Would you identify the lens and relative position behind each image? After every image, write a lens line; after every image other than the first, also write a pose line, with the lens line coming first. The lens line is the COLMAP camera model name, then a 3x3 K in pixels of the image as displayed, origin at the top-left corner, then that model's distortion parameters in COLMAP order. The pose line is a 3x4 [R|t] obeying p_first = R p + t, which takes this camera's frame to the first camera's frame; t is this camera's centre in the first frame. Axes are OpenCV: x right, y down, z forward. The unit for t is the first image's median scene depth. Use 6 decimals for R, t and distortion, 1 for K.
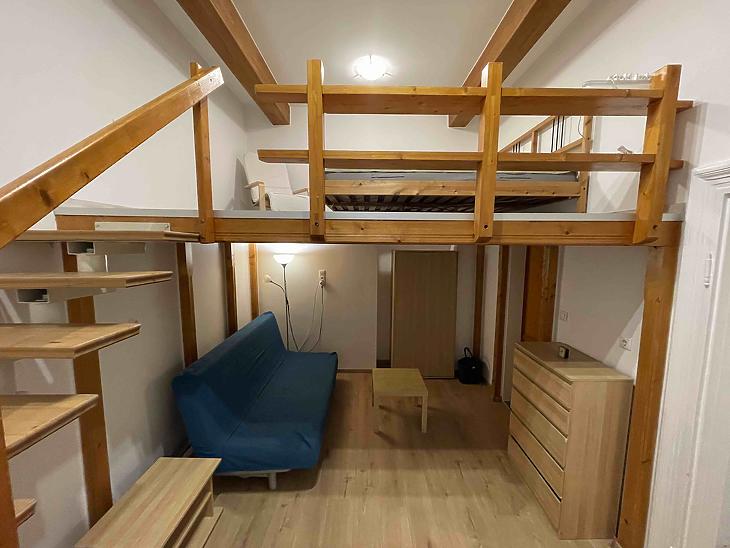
lens RADIAL K [[293.9, 0, 367.2], [0, 293.9, 274.1], [0, 0, 1]] dist [-0.001510, -0.000057]
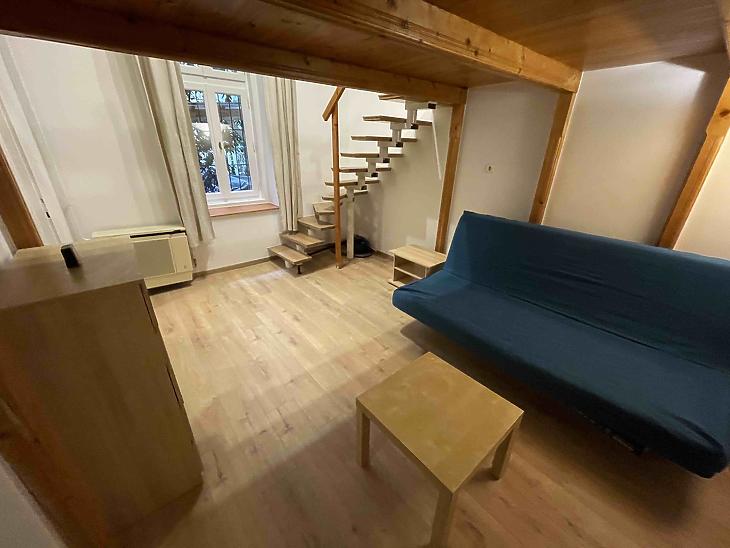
lens RADIAL K [[293.9, 0, 366.1], [0, 293.9, 274.7], [0, 0, 1]] dist [-0.001510, -0.000057]
pose [[-0.772120, 0.239795, -0.588497, 0.546497], [-0.087927, 0.876851, 0.472653, 0.003499], [0.629364, 0.416690, -0.655950, 1.592241]]
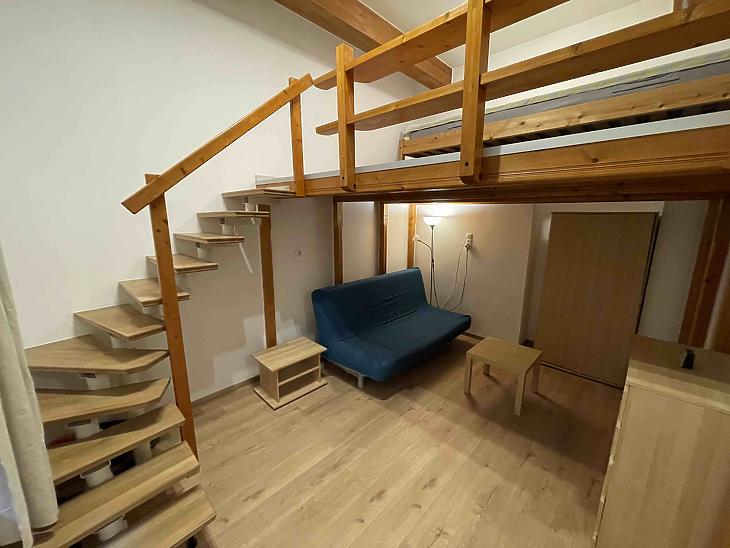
lens RADIAL K [[293.9, 0, 367.1], [0, 293.9, 273.2], [0, 0, 1]] dist [-0.001510, -0.000057]
pose [[0.717062, 0.132218, -0.684354, 0.551810], [-0.073712, 0.990722, 0.114174, 0.059759], [0.693100, -0.031425, 0.720156, 0.074962]]
